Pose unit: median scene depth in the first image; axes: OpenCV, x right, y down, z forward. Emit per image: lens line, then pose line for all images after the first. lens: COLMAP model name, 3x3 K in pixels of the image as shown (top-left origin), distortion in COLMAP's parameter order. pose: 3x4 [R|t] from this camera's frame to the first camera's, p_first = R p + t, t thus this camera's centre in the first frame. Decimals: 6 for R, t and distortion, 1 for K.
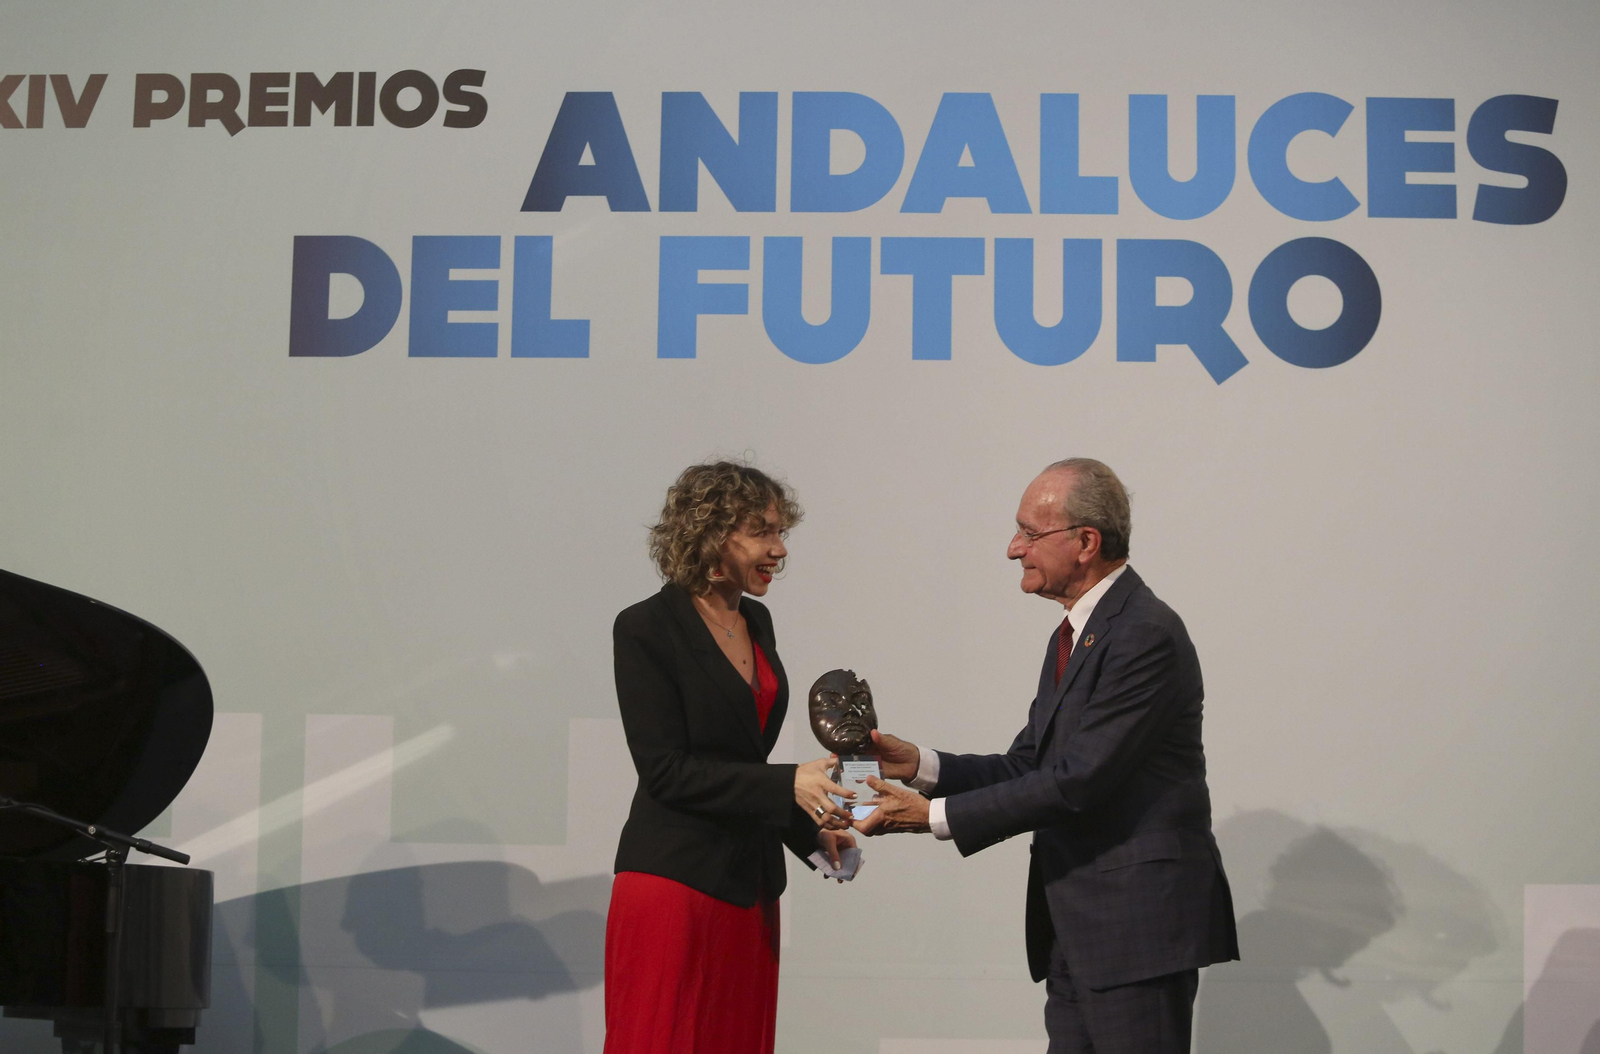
lens RADIAL K [[3600.3, 0, 797.9], [0, 3600.3, 619.6], [0, 0, 1]] dist [-0.317958, 0.482703]
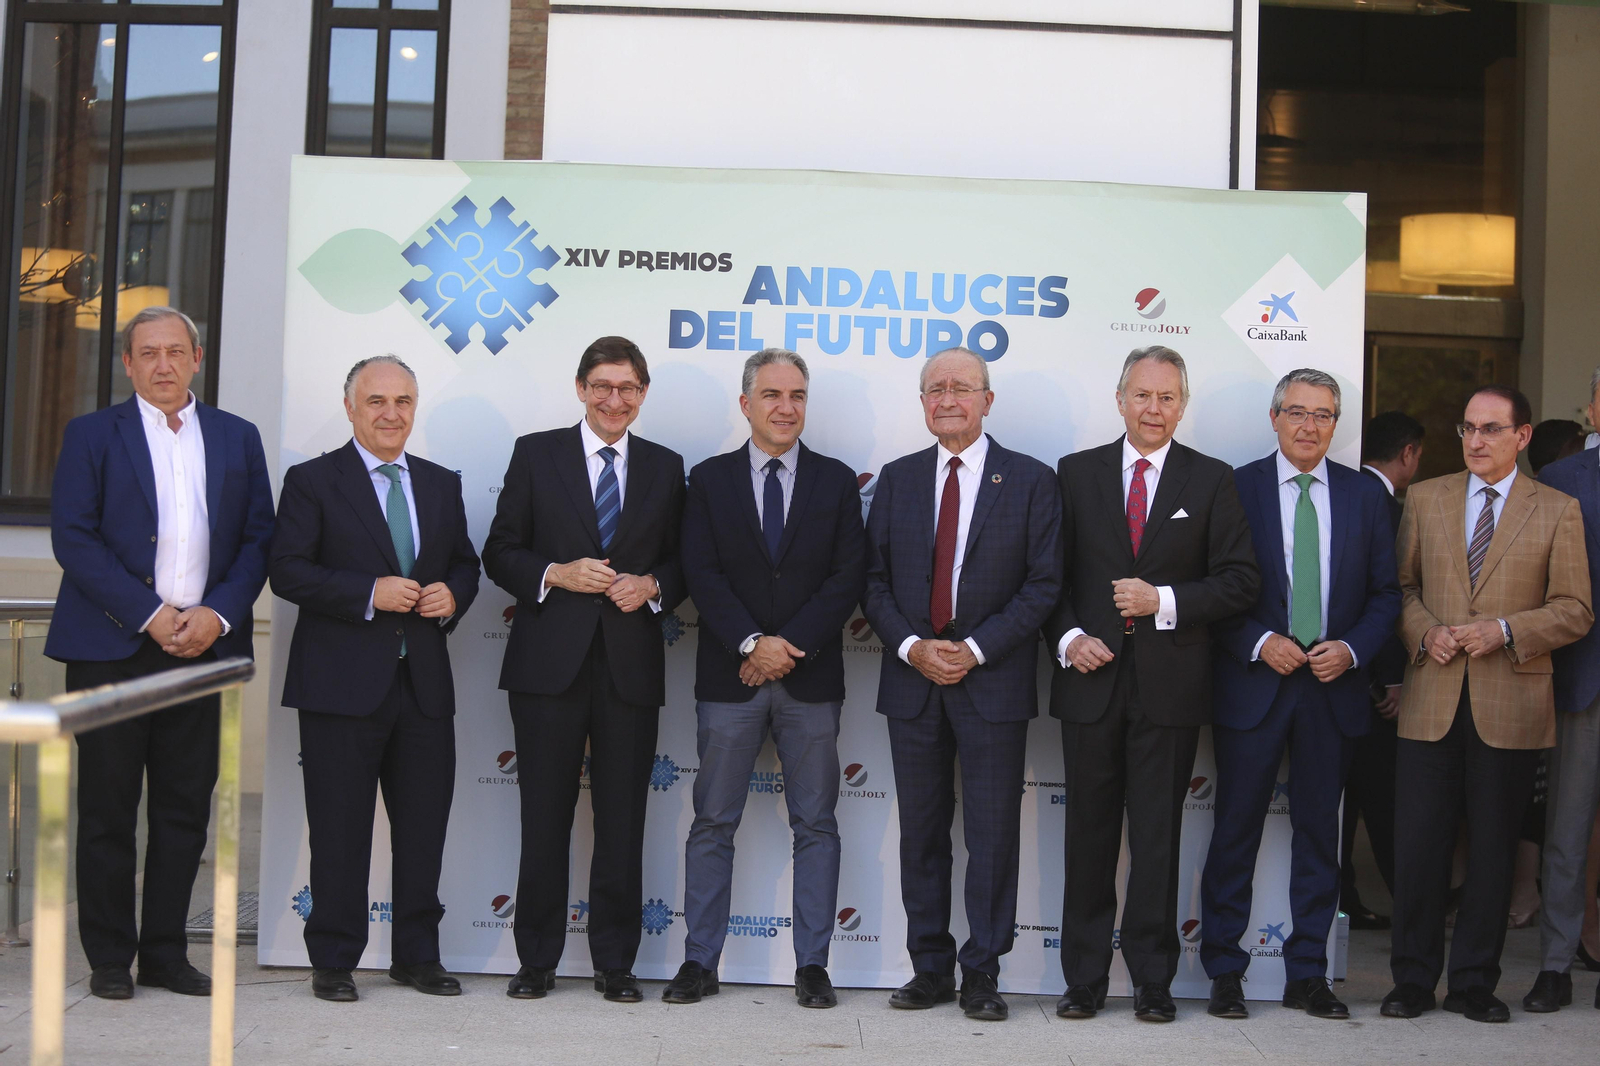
lens RADIAL K [[3261.5, 0, 800.0], [0, 3261.5, 533.0], [0, 0, 1]] dist [-0.566888, 4.124687]
pose [[0.997755, 0.028004, -0.060828, 0.156059], [-0.020000, 0.991518, 0.128423, -0.284550], [0.063909, -0.126918, 0.989852, -1.894169]]
